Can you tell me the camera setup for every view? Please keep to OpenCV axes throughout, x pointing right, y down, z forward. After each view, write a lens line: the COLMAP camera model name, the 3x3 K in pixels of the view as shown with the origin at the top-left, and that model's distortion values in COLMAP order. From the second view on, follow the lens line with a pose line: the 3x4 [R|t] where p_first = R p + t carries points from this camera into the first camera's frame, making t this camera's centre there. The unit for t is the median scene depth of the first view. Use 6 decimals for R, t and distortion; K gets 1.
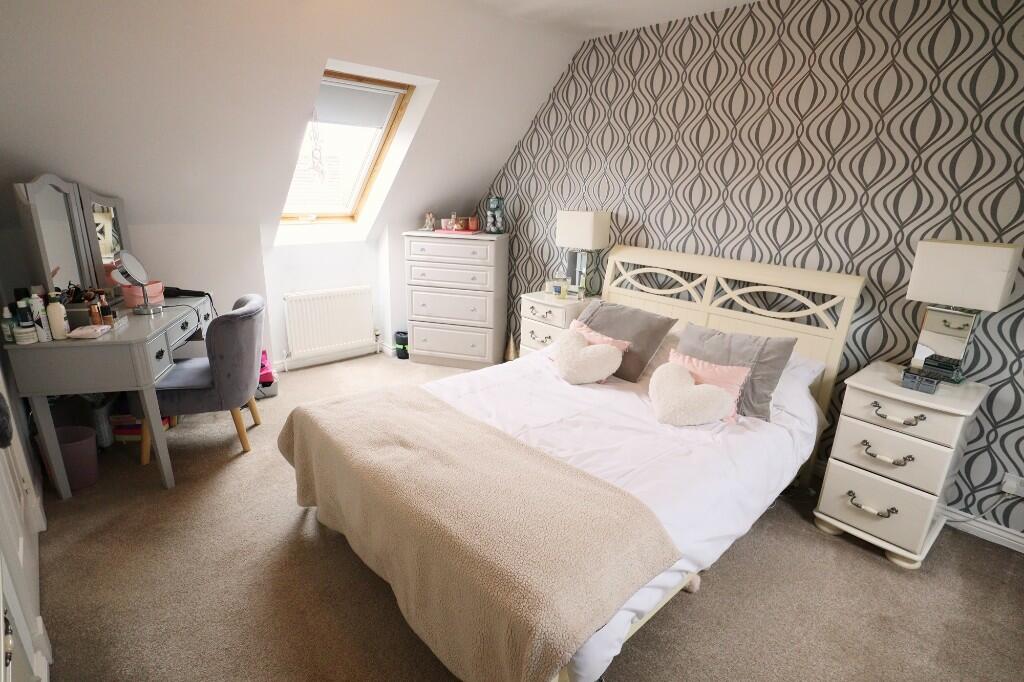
lens RADIAL K [[503.4, 0, 512.0], [0, 503.4, 341.0], [0, 0, 1]] dist [-0.026634, 0.000121]
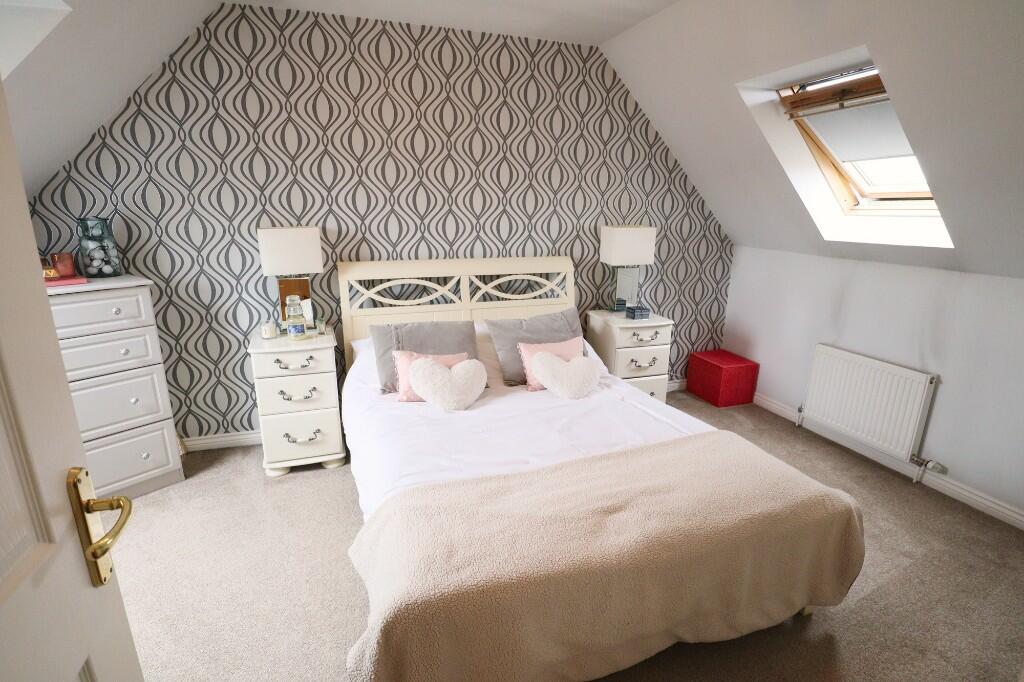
lens RADIAL K [[458.9, 0, 511.3], [0, 458.9, 317.2], [0, 0, 1]] dist [-0.022234, 0.000173]
pose [[0.412385, -0.247729, 0.876681, -0.440480], [0.268916, 0.952539, 0.142668, -0.155663], [-0.870415, 0.176920, 0.459431, 0.461082]]
